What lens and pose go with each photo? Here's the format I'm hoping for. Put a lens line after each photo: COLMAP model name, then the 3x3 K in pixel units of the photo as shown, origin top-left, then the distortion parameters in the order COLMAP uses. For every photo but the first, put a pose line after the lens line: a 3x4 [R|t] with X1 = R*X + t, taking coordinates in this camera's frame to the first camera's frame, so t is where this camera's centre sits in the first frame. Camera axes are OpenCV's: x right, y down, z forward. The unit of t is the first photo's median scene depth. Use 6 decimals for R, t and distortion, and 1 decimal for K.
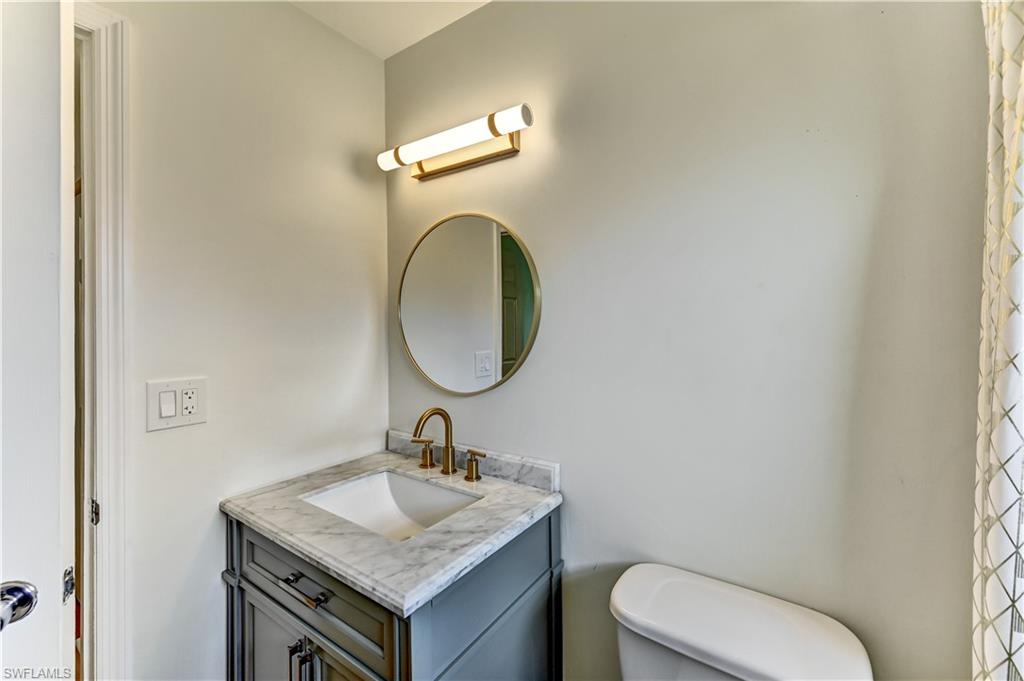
lens RADIAL K [[412.5, 0, 526.9], [0, 412.5, 339.3], [0, 0, 1]] dist [0.002014, 0.000172]
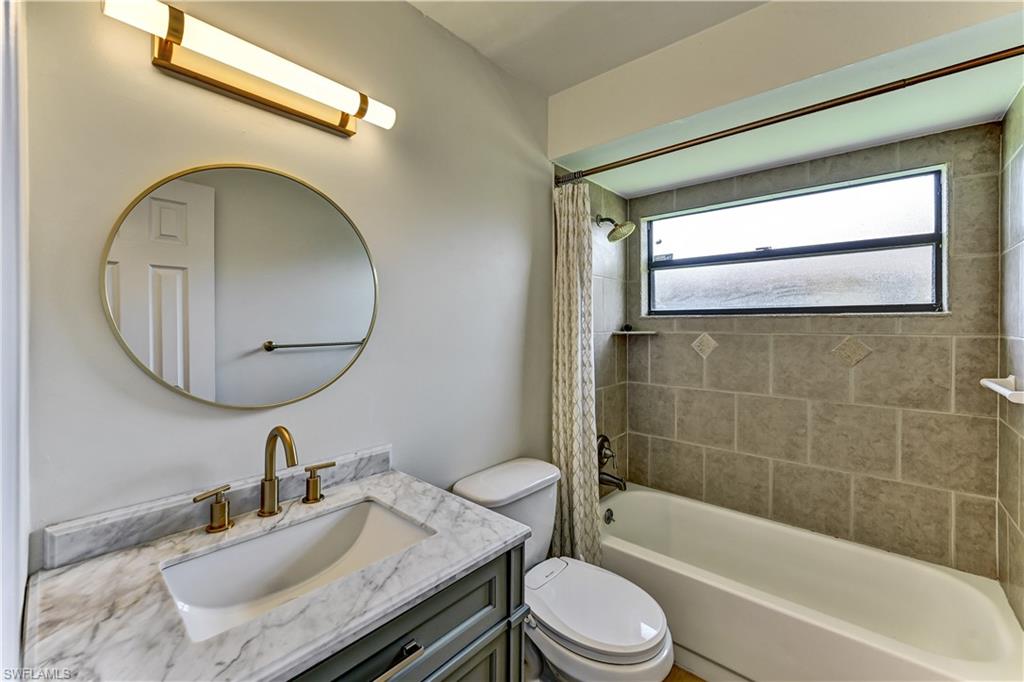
lens RADIAL K [[413.0, 0, 515.7], [0, 413.0, 334.6], [0, 0, 1]] dist [-0.001401, -0.000278]
pose [[0.132941, -0.016235, 0.990991, -0.940389], [0.029612, 0.999485, 0.012401, 0.008624], [-0.990682, 0.027696, 0.133353, 0.503566]]
